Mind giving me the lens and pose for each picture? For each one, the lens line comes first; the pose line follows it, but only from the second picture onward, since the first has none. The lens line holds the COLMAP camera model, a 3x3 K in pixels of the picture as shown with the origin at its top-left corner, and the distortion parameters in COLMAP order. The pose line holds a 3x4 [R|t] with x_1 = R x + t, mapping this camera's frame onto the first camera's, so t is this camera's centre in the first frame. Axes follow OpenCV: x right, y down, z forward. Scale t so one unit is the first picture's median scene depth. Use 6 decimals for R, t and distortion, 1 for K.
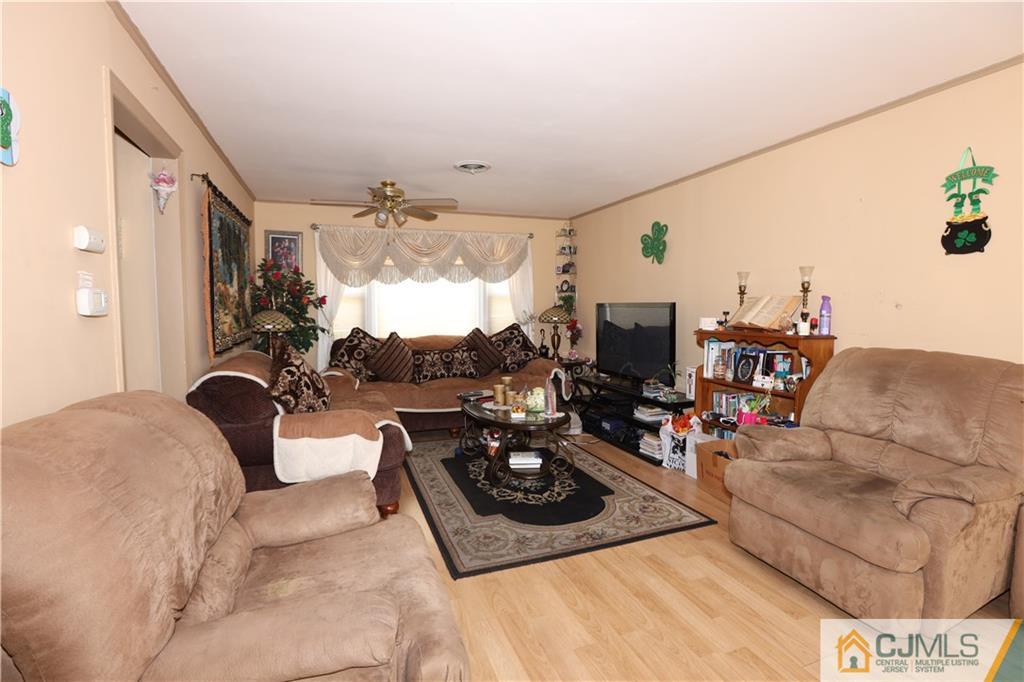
lens RADIAL K [[474.6, 0, 500.0], [0, 474.6, 334.7], [0, 0, 1]] dist [-0.028642, 0.000561]
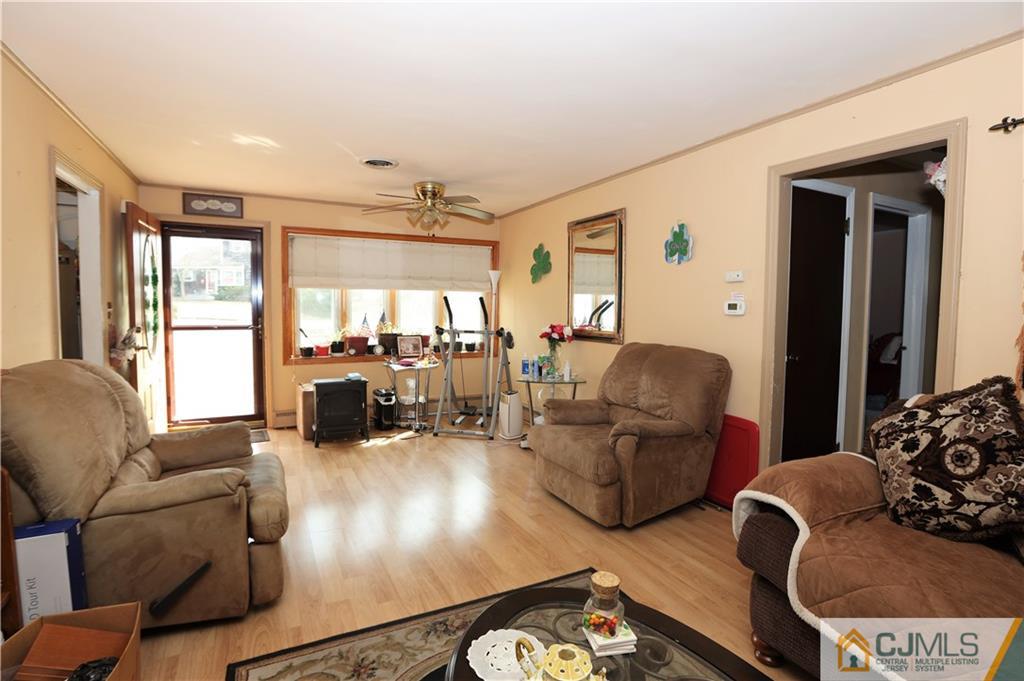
lens RADIAL K [[474.6, 0, 500.0], [0, 474.6, 334.2], [0, 0, 1]] dist [-0.028642, 0.000561]
pose [[-0.989418, 0.005400, -0.144994, 0.111058], [-0.011103, 0.993560, 0.112765, -0.054179], [0.144669, 0.113181, -0.982986, 0.875545]]
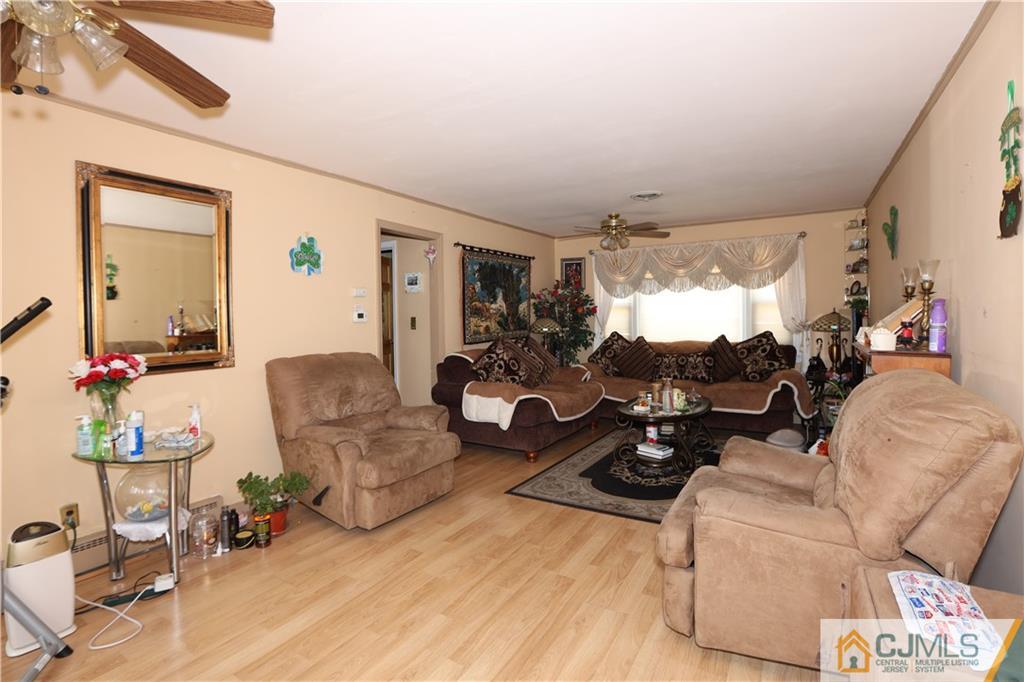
lens RADIAL K [[474.6, 0, 500.0], [0, 474.6, 334.7], [0, 0, 1]] dist [-0.028642, 0.000561]
pose [[0.630372, 0.027488, -0.775806, 0.486967], [-0.033594, 0.999403, 0.008114, -0.007193], [0.775566, 0.020948, 0.630919, -0.004510]]
